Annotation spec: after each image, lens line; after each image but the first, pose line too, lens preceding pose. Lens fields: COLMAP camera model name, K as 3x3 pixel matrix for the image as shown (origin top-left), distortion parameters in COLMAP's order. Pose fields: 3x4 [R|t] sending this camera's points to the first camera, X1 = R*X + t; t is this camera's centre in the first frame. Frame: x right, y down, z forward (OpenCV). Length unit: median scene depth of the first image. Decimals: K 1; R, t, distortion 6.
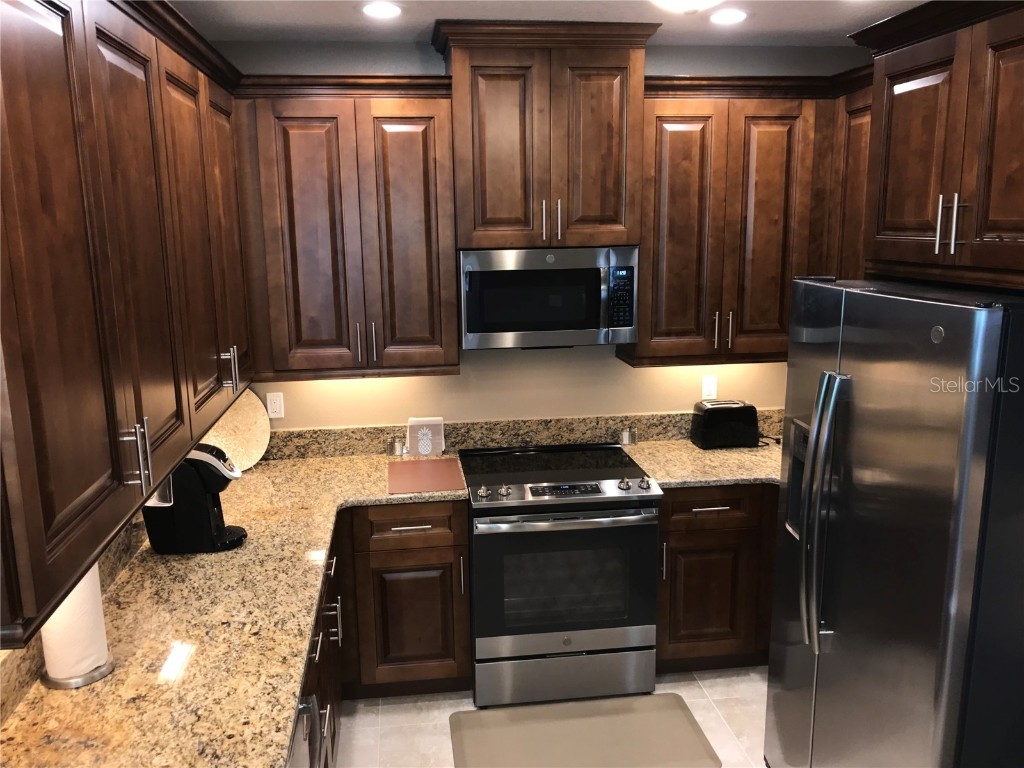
lens RADIAL K [[849.7, 0, 507.9], [0, 849.7, 381.3], [0, 0, 1]] dist [0.033632, -0.025023]
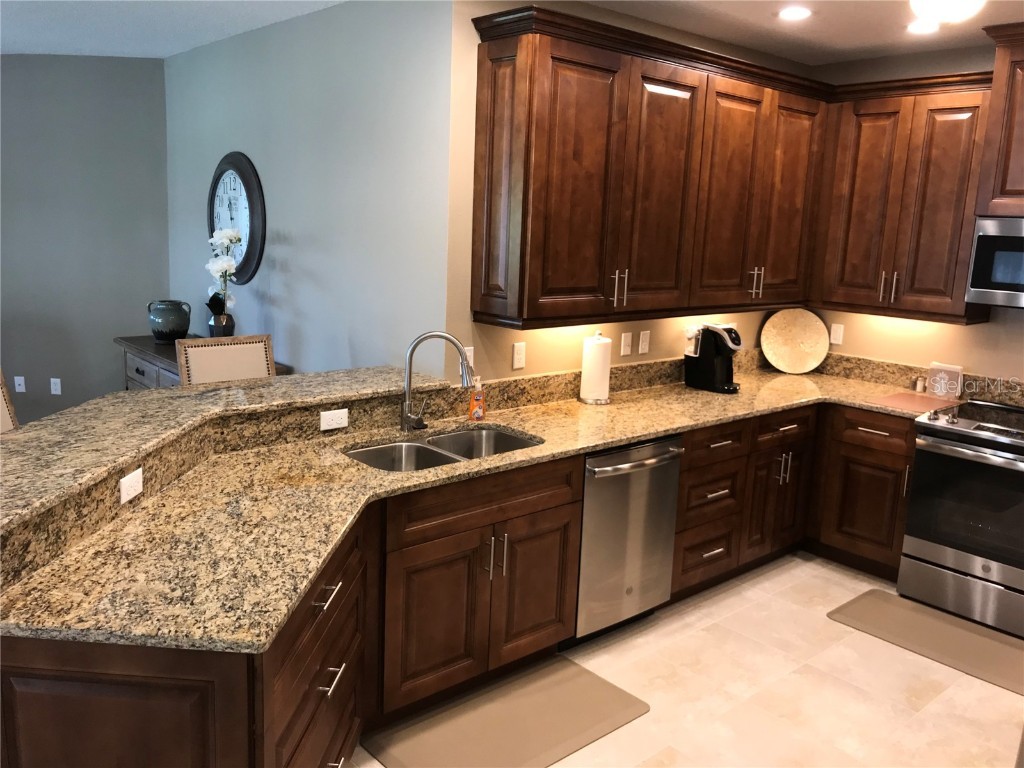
lens RADIAL K [[849.7, 0, 517.2], [0, 849.7, 379.7], [0, 0, 1]] dist [0.033632, -0.025023]
pose [[0.559917, 0.191447, -0.806127, 0.581878], [-0.207341, 0.974358, 0.087385, 0.092401], [0.802186, 0.118215, 0.585254, -0.177275]]
